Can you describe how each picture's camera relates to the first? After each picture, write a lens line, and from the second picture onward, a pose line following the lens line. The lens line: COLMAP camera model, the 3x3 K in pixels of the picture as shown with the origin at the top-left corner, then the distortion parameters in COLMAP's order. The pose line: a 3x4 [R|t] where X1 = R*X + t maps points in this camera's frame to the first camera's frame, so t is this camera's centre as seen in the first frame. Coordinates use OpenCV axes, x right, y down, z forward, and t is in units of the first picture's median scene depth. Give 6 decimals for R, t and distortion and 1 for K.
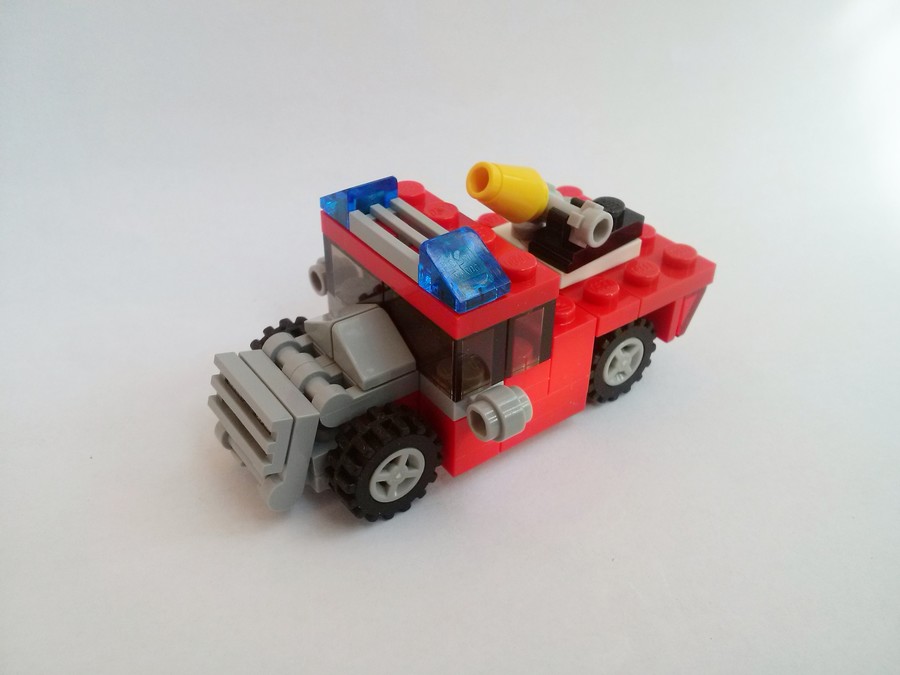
lens RADIAL K [[804.9, 0, 451.8], [0, 804.9, 352.3], [0, 0, 1]] dist [-0.001233, -0.000664]
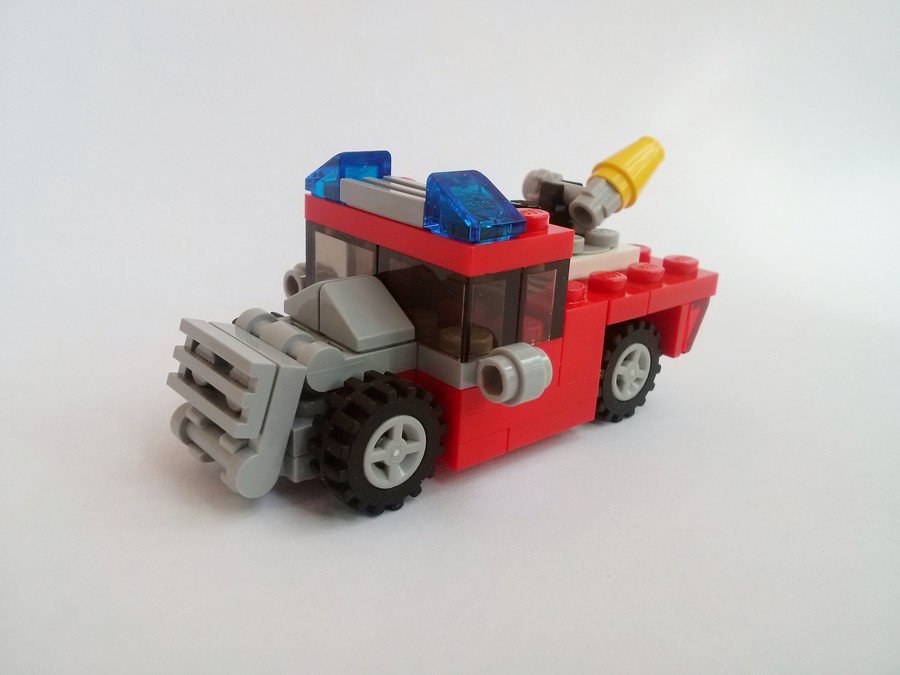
lens RADIAL K [[804.9, 0, 451.8], [0, 804.9, 352.3], [0, 0, 1]] dist [-0.001233, -0.000664]
pose [[0.996181, 0.008410, 0.086909, -0.079835], [0.015702, 0.961870, -0.273058, 0.272804], [-0.085892, 0.273379, 0.958064, 0.158599]]
